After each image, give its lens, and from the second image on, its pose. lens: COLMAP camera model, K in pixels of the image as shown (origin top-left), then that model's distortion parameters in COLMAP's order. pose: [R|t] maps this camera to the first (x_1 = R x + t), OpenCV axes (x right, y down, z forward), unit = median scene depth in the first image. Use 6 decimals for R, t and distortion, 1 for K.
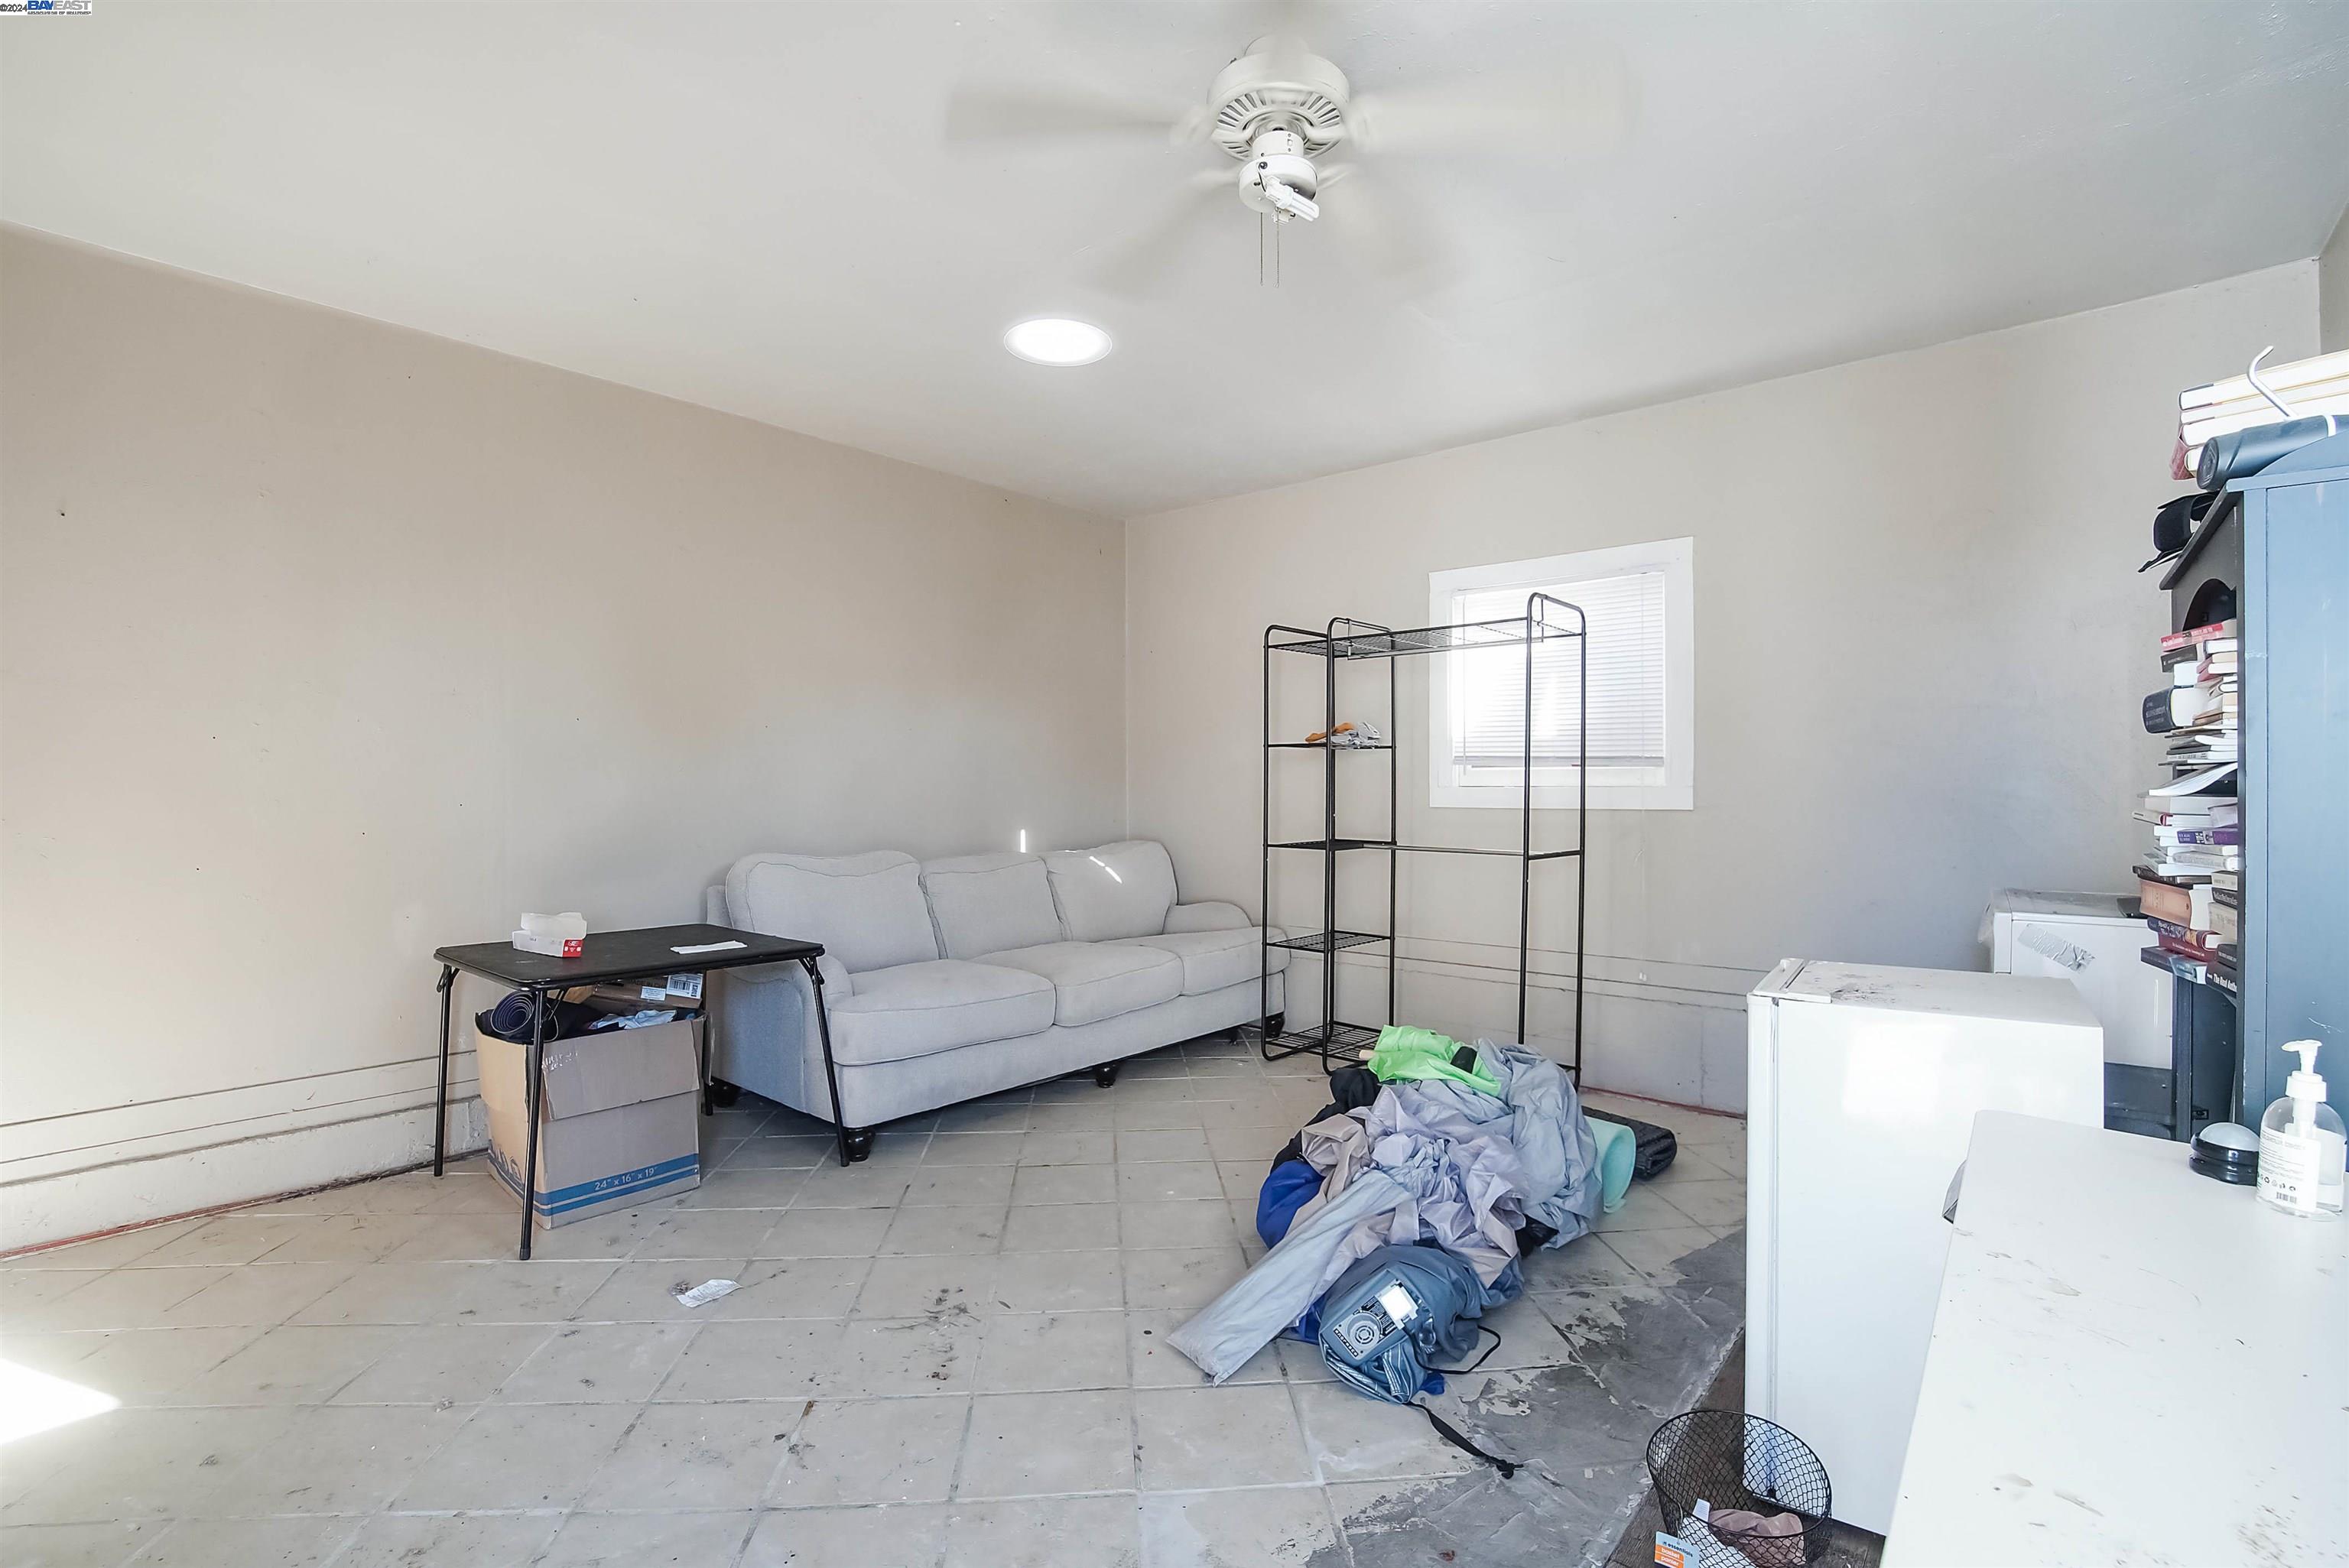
lens RADIAL K [[1045.6, 0, 1174.5], [0, 1045.6, 784.0], [0, 0, 1]] dist [-0.000495, 0.000040]
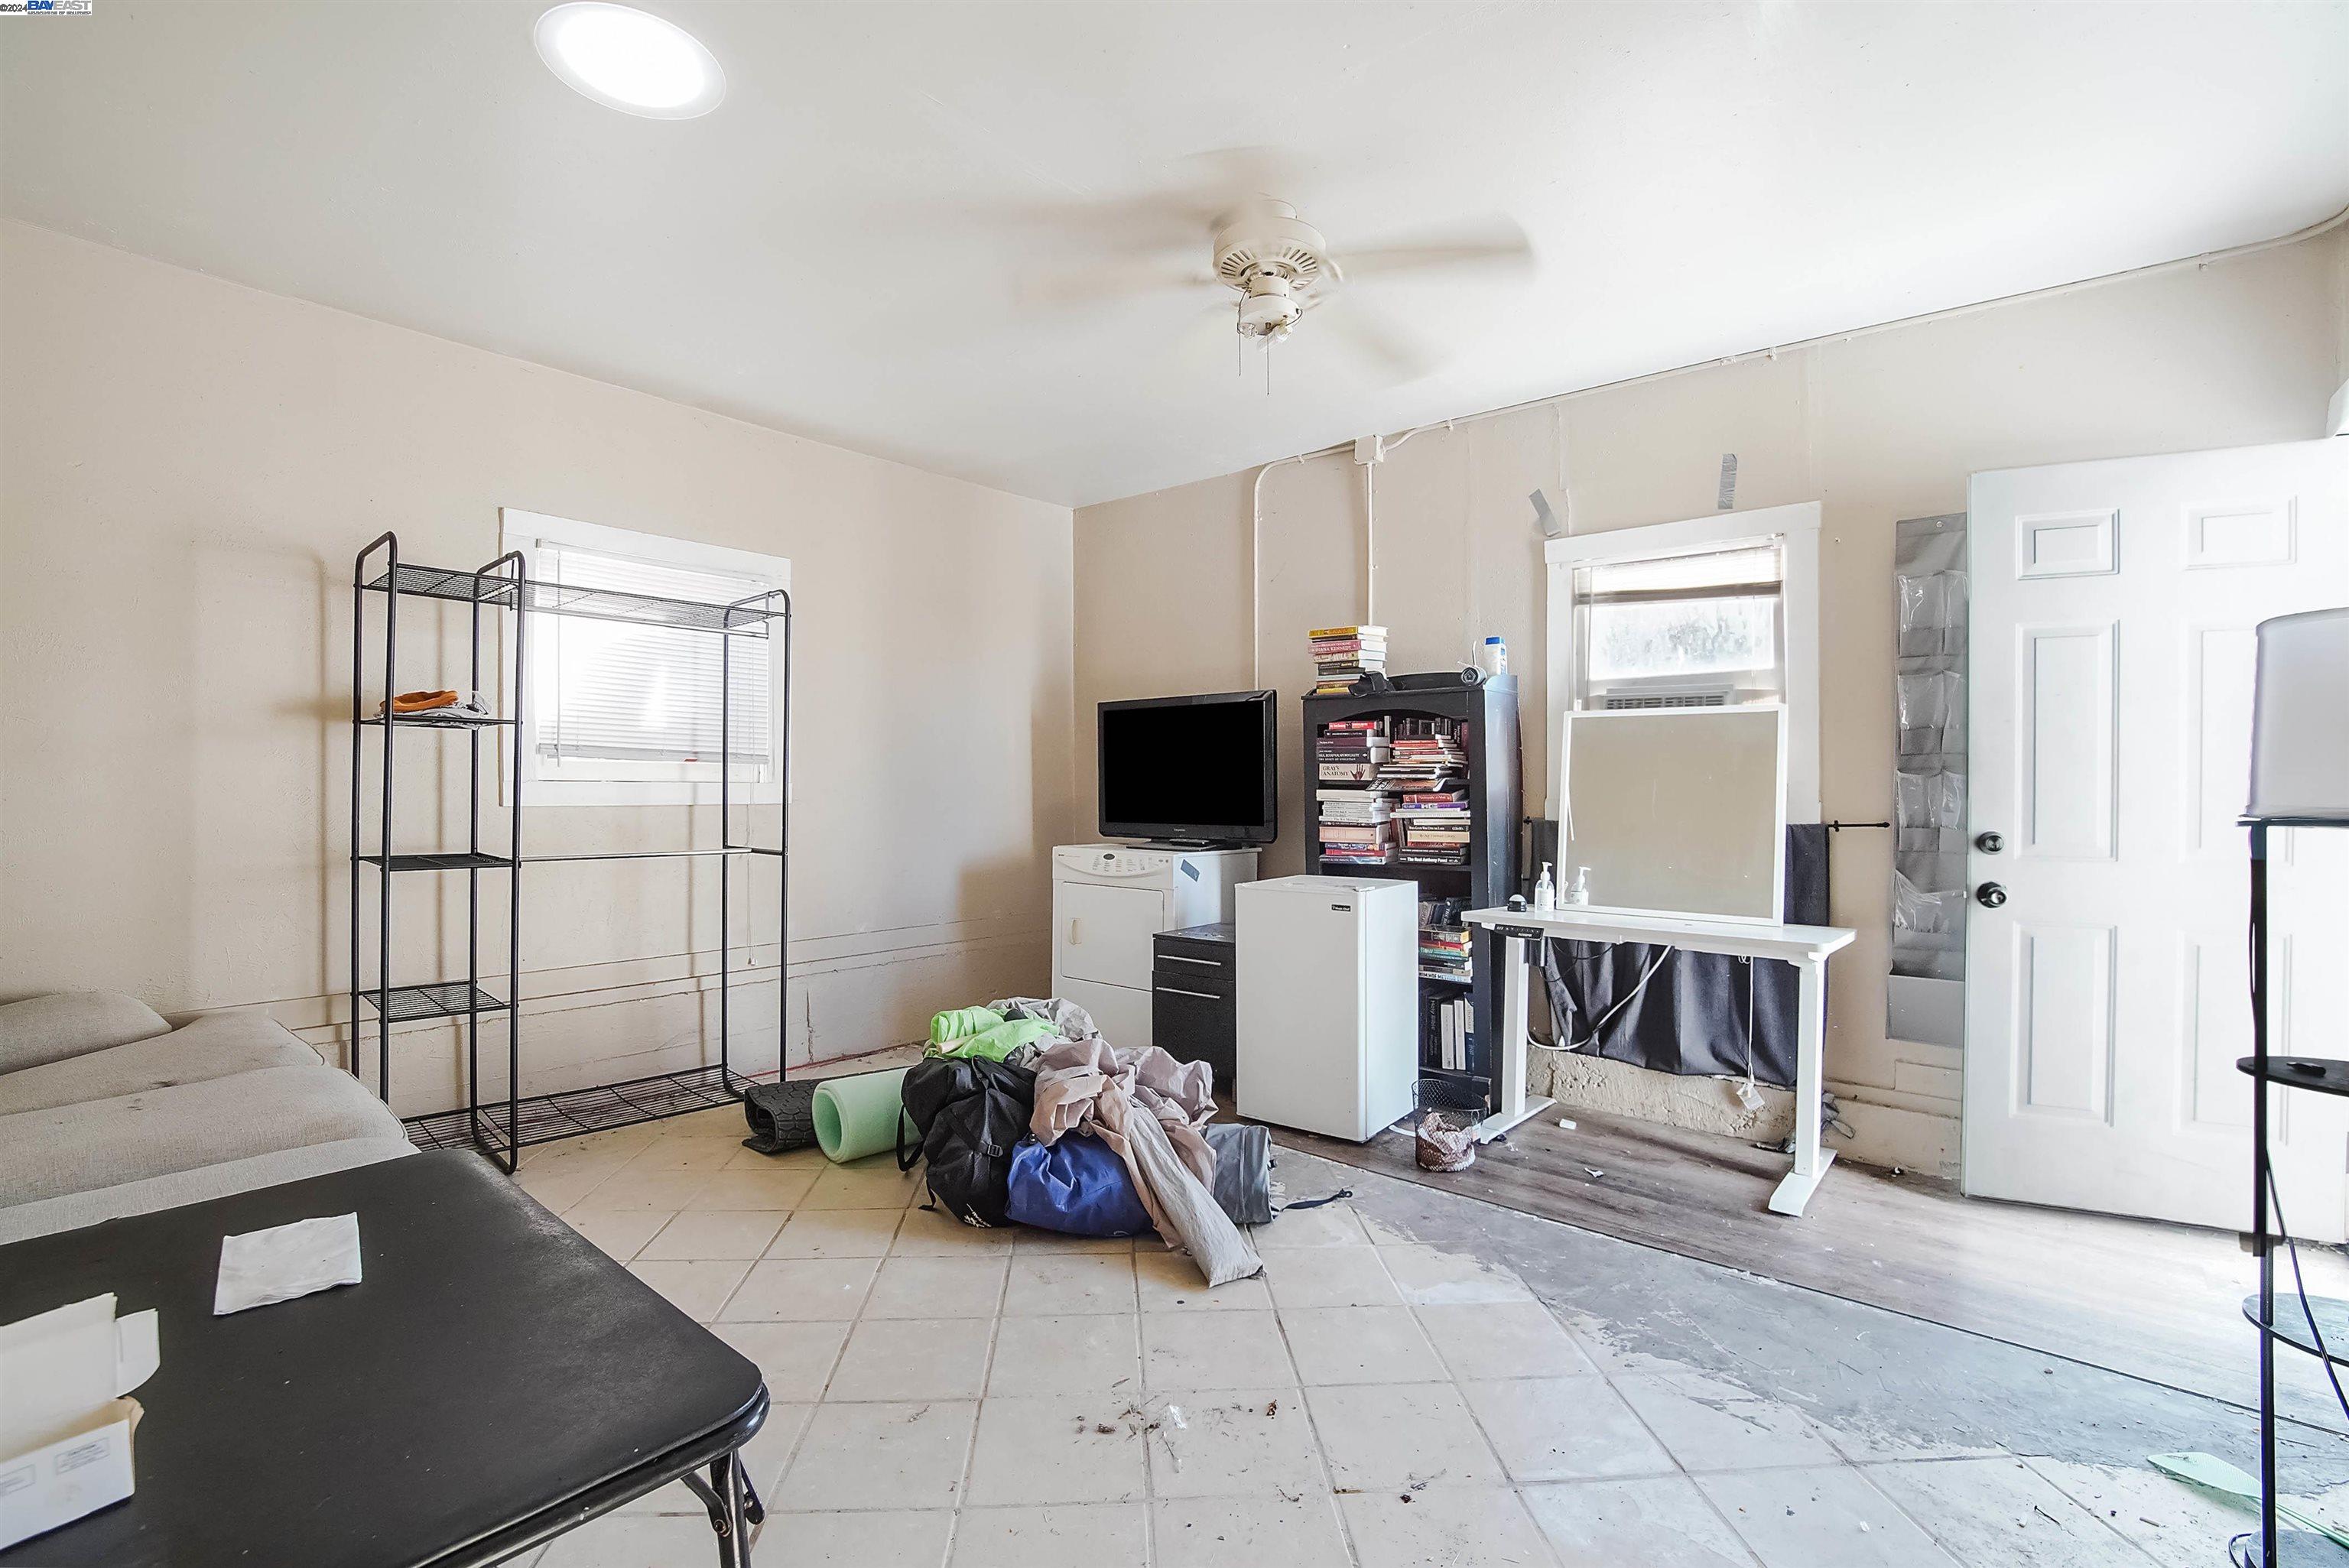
lens RADIAL K [[1045.6, 0, 1174.5], [0, 1045.6, 784.0], [0, 0, 1]] dist [-0.000495, 0.000040]
pose [[-0.000060, -0.002828, 0.999996, -0.597601], [-0.028928, 0.999578, 0.002825, -0.010994], [-0.999581, -0.028928, -0.000141, 0.546236]]
